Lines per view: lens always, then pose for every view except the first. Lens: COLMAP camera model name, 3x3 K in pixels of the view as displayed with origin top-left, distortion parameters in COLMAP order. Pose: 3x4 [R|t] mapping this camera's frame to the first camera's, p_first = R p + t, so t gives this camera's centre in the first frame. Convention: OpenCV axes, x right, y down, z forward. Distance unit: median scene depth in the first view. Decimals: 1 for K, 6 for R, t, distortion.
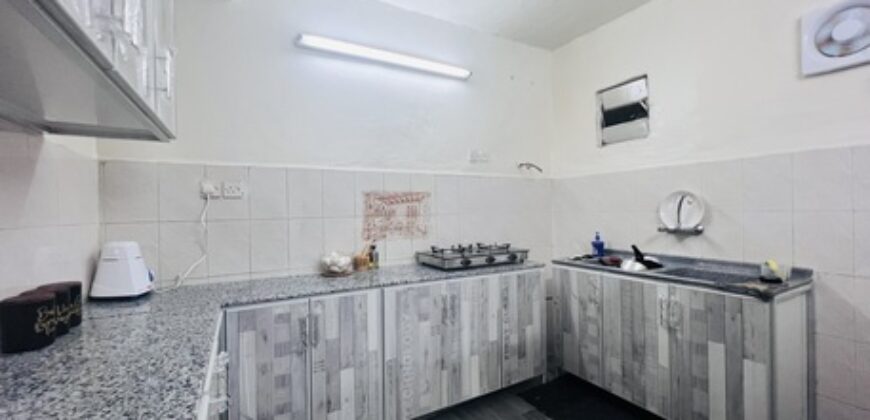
lens RADIAL K [[353.3, 0, 435.7], [0, 353.3, 210.1], [0, 0, 1]] dist [0.002818, -0.000013]
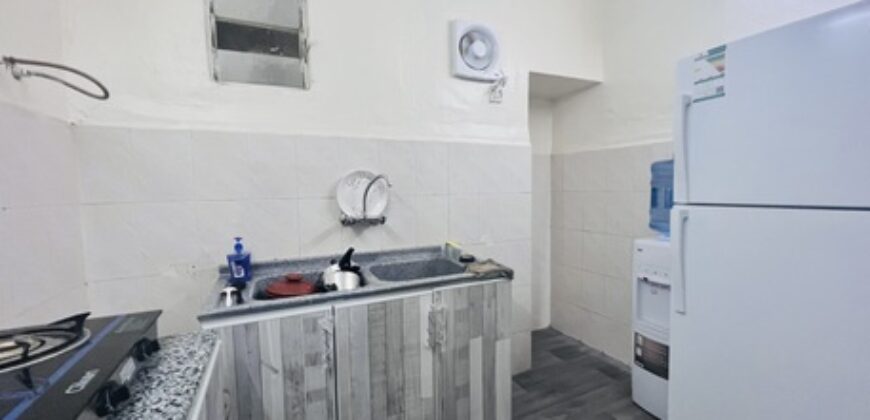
lens RADIAL K [[353.3, 0, 435.9], [0, 353.3, 208.9], [0, 0, 1]] dist [0.002818, -0.000013]
pose [[0.060150, -0.046107, 0.997124, -0.096872], [0.014041, 0.998873, 0.045341, -0.002966], [-0.998091, 0.011274, 0.060730, 0.879421]]
